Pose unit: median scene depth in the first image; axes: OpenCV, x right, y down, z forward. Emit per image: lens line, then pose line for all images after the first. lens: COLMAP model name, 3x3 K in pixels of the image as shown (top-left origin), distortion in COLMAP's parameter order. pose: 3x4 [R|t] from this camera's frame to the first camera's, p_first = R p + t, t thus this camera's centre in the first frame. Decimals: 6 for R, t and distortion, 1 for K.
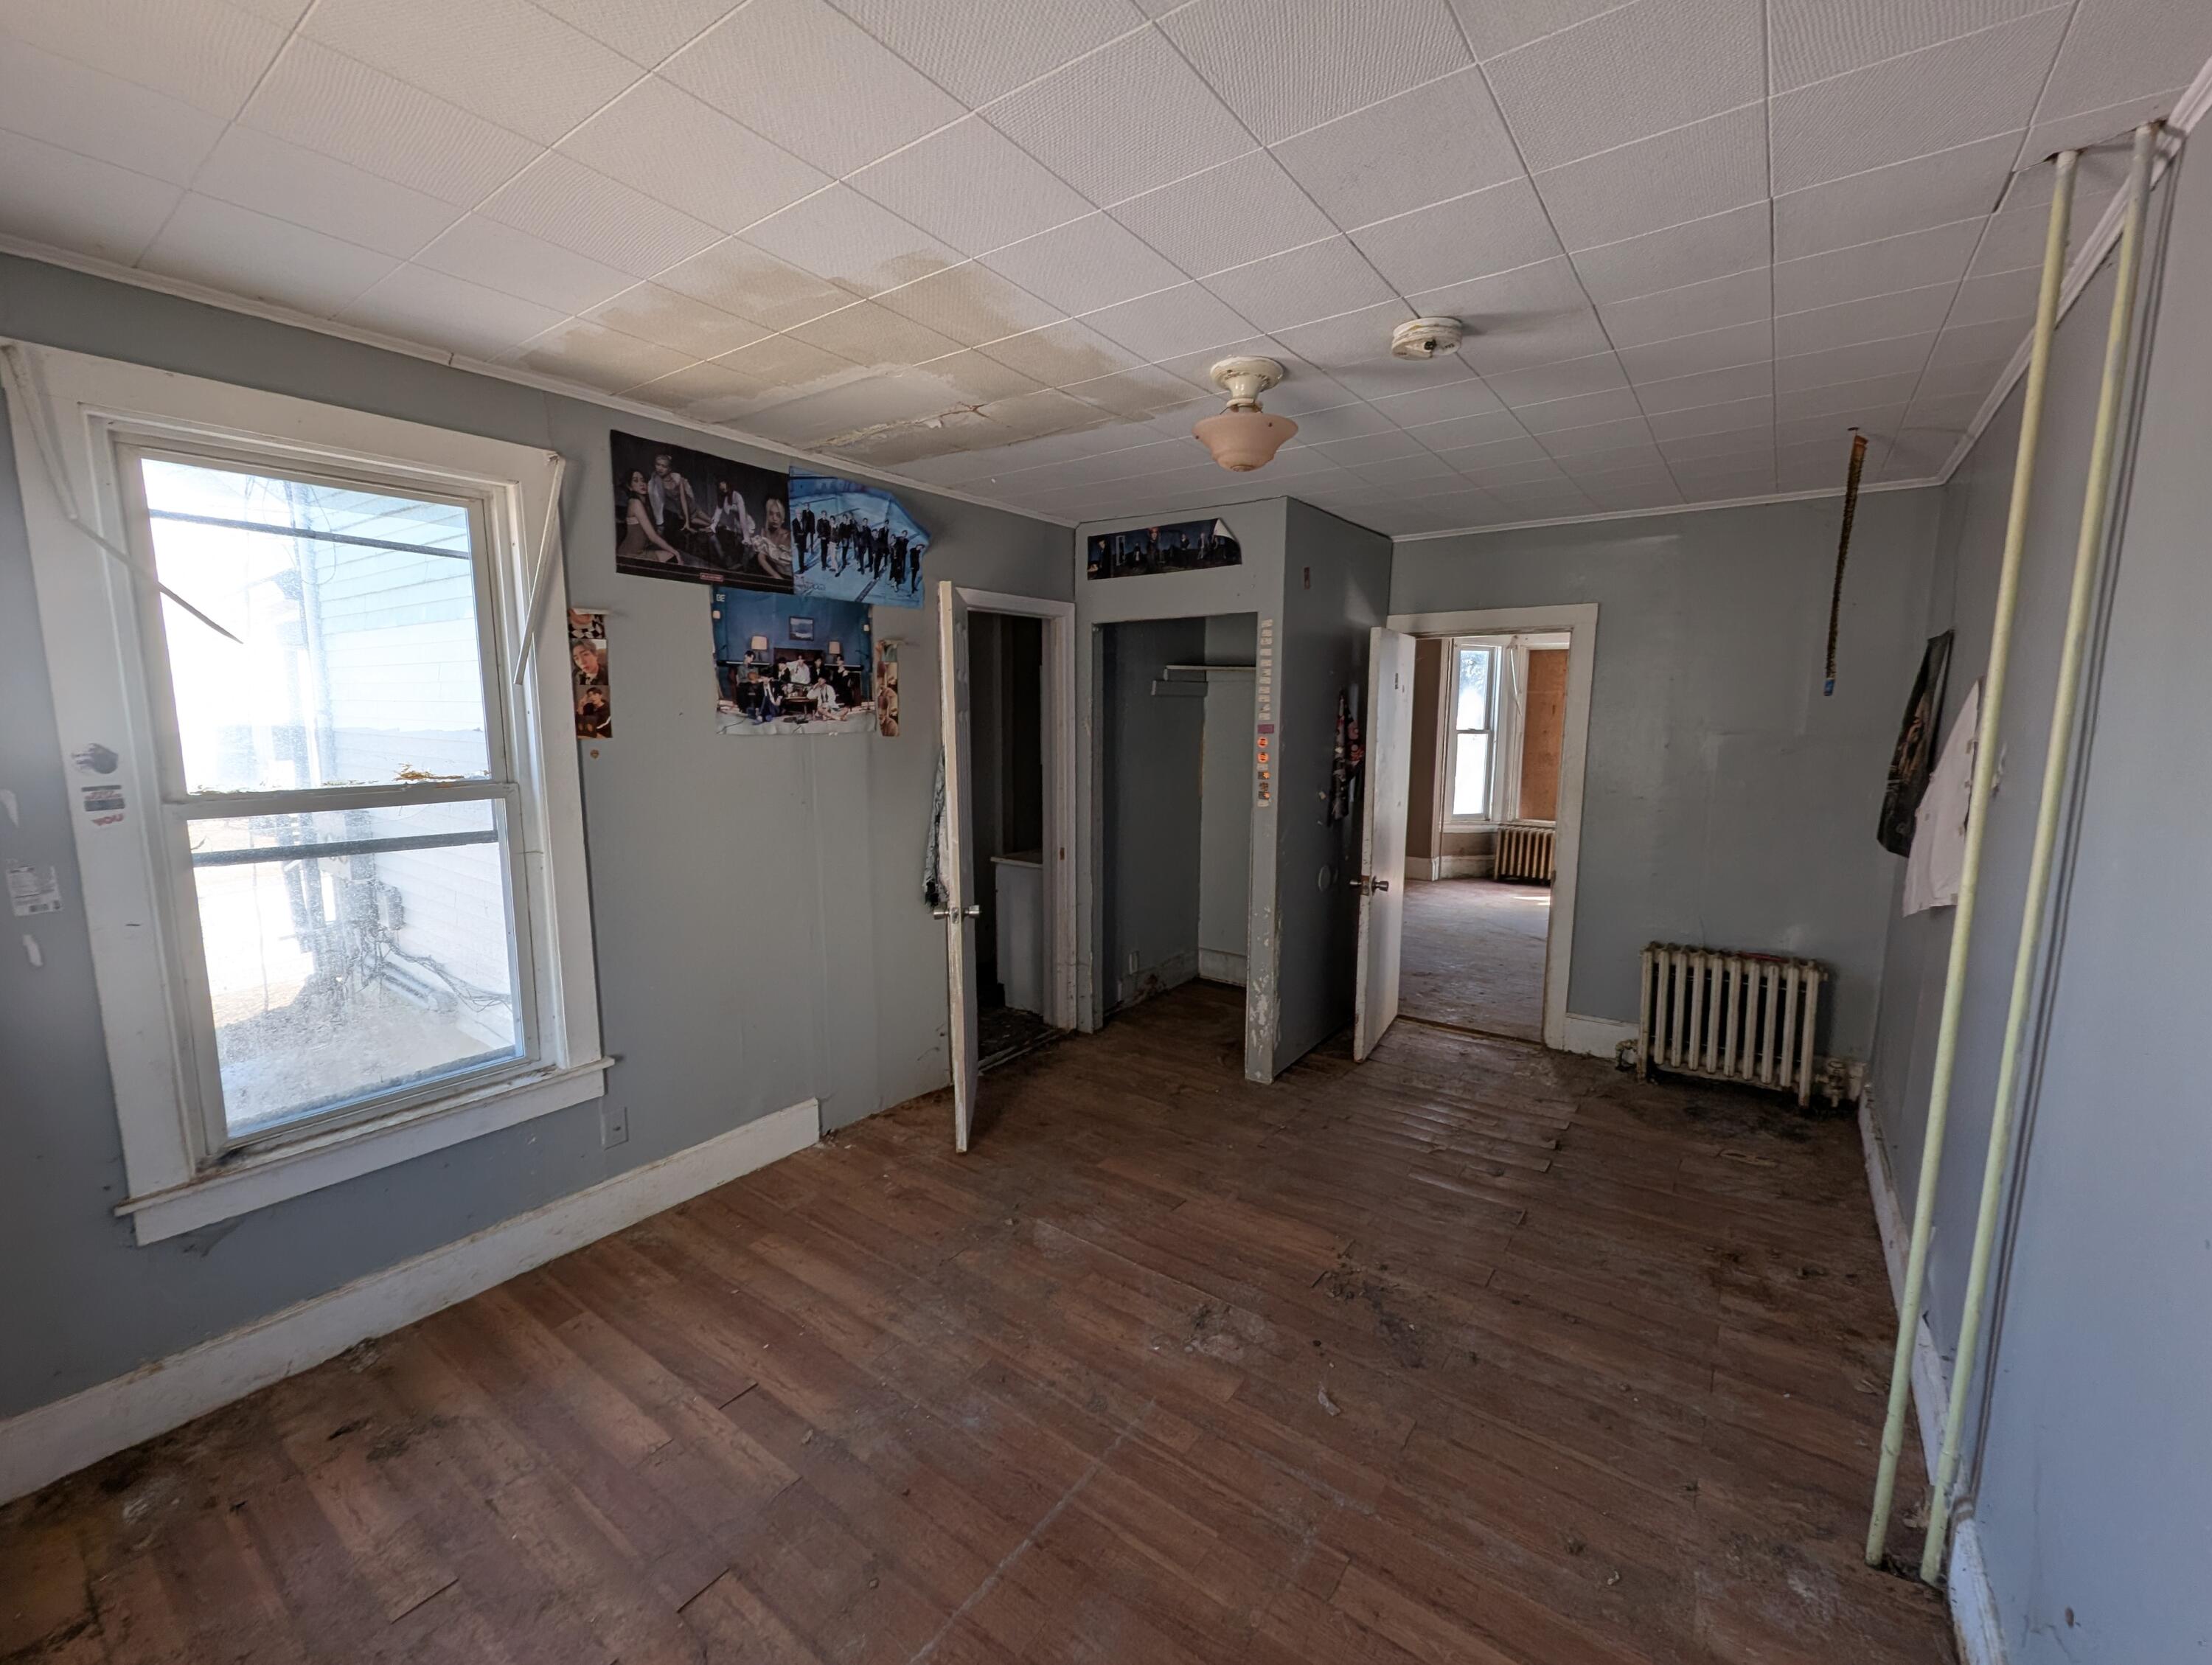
lens RADIAL K [[910.9, 0, 1109.1], [0, 910.9, 832.8], [0, 0, 1]] dist [0.001731, -0.001188]
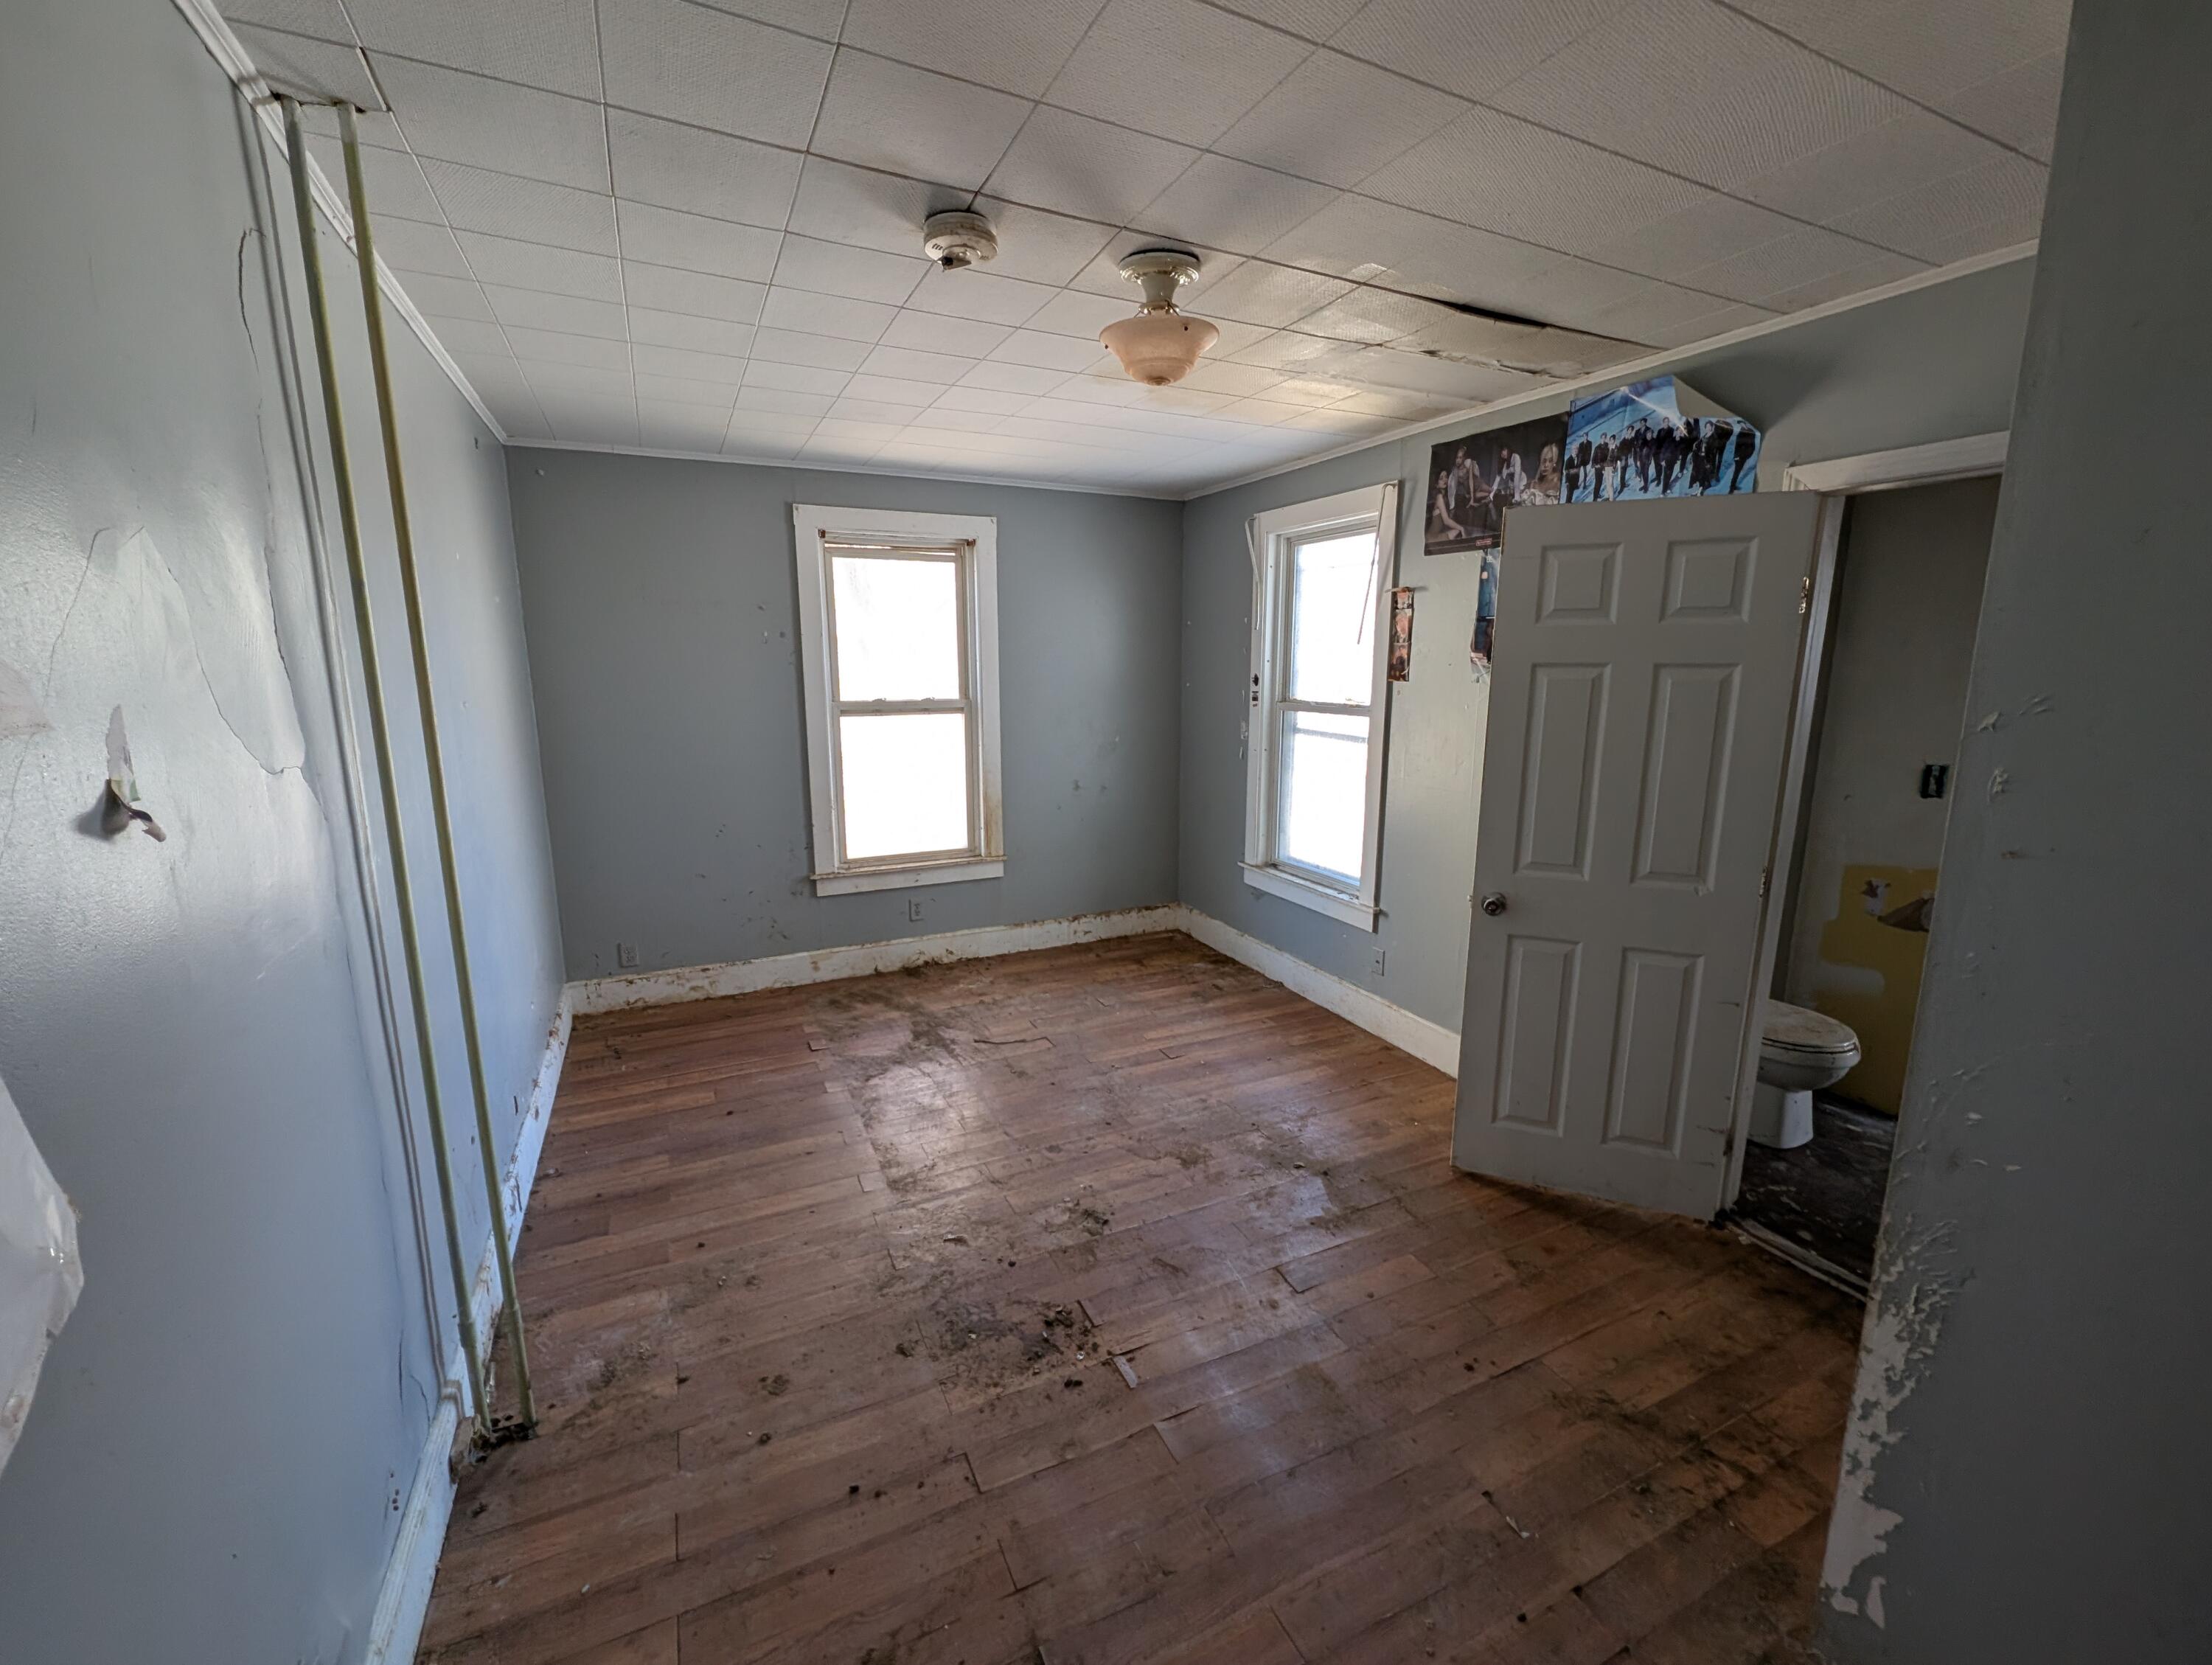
lens RADIAL K [[910.9, 0, 1103.6], [0, 910.9, 830.3], [0, 0, 1]] dist [0.001731, -0.001188]
pose [[-0.471879, 0.158934, -0.867220, 0.853695], [-0.126452, 0.961248, 0.244973, -0.162021], [0.872548, 0.225259, -0.433495, 1.211626]]
